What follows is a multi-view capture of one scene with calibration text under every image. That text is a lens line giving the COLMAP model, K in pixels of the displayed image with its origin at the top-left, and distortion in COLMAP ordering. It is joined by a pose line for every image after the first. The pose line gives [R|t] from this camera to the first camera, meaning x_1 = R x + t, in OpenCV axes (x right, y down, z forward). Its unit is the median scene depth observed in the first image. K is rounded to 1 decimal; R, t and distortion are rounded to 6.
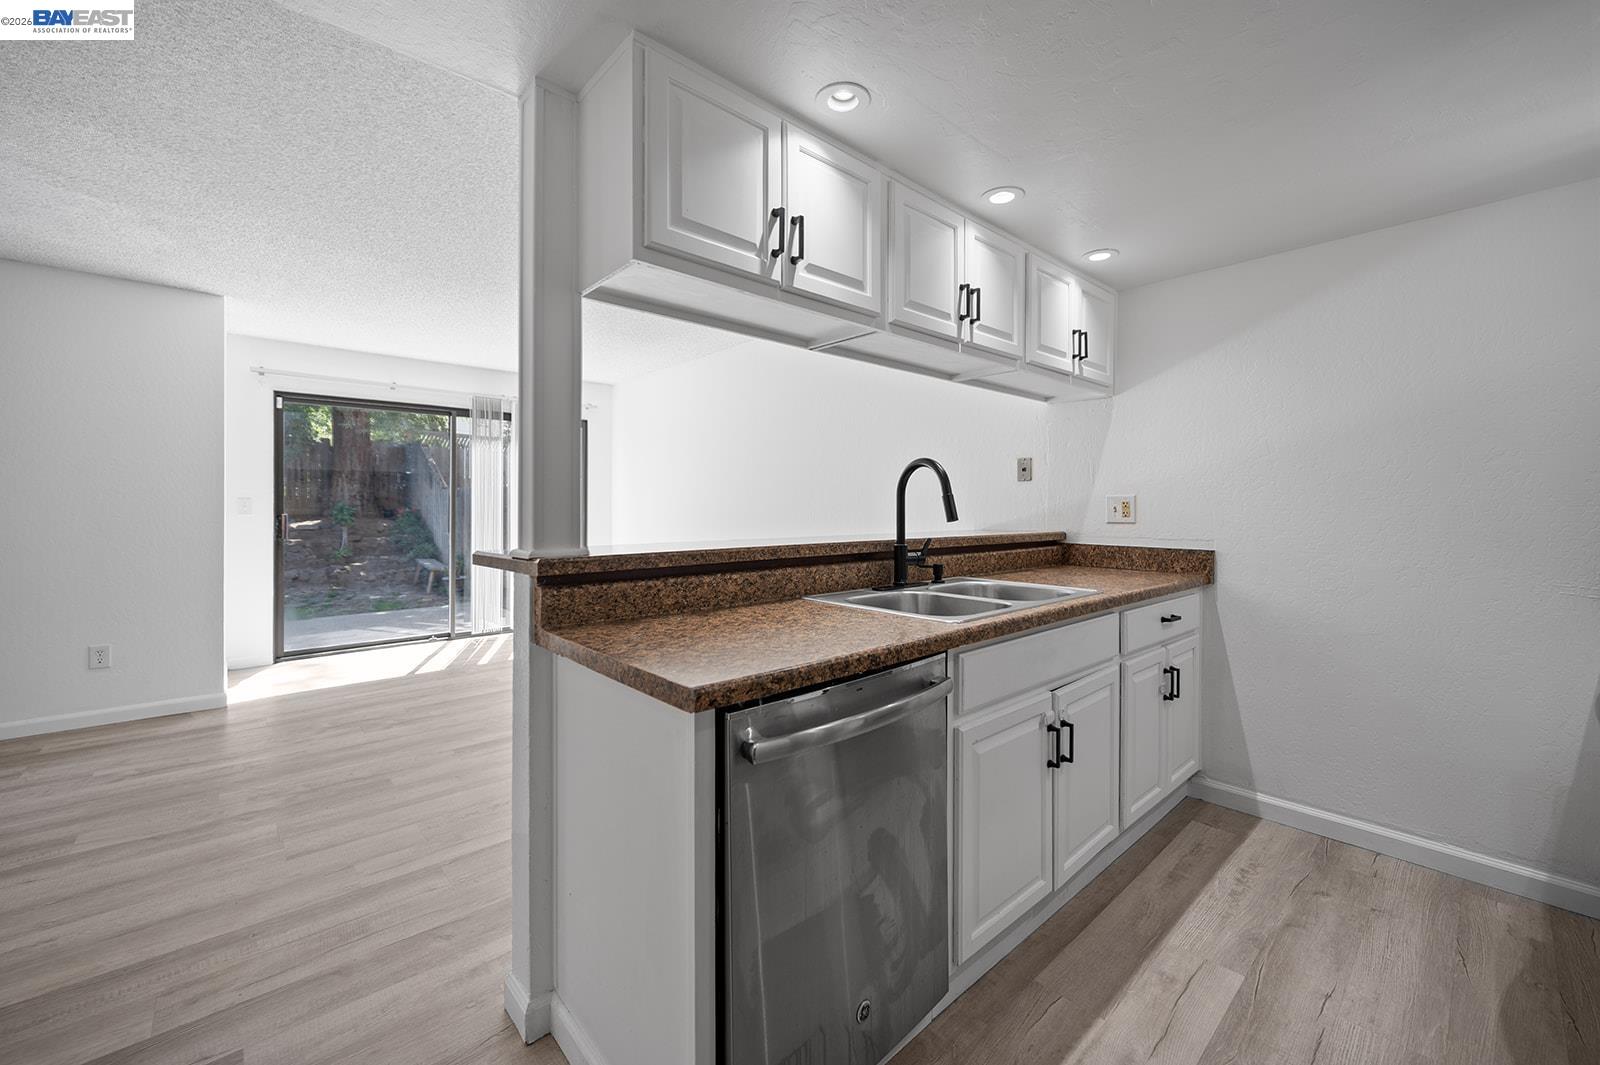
lens RADIAL K [[646.3, 0, 798.8], [0, 646.3, 504.0], [0, 0, 1]] dist [0.000499, -0.000028]
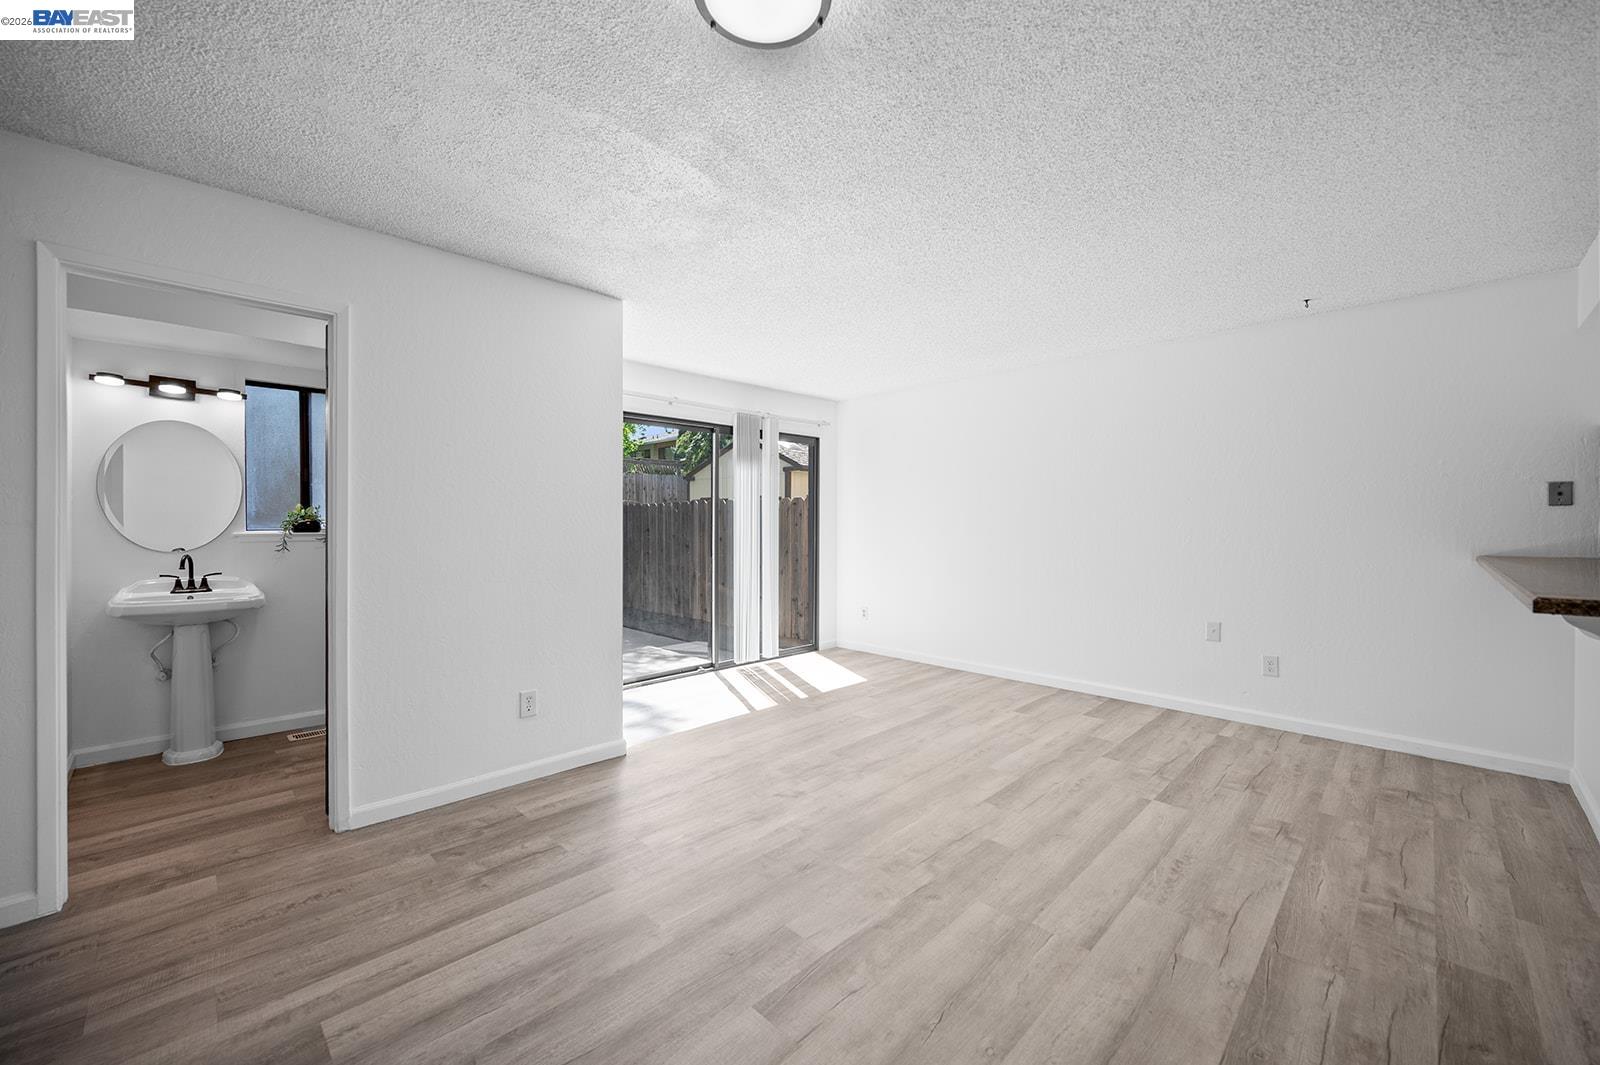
lens RADIAL K [[634.8, 0, 799.1], [0, 634.8, 527.4], [0, 0, 1]] dist [-0.002451, -0.000165]
pose [[0.998633, -0.003389, 0.052151, -0.818650], [0.002739, 0.999918, 0.012524, -0.018080], [-0.052190, -0.012364, 0.998561, 0.120610]]
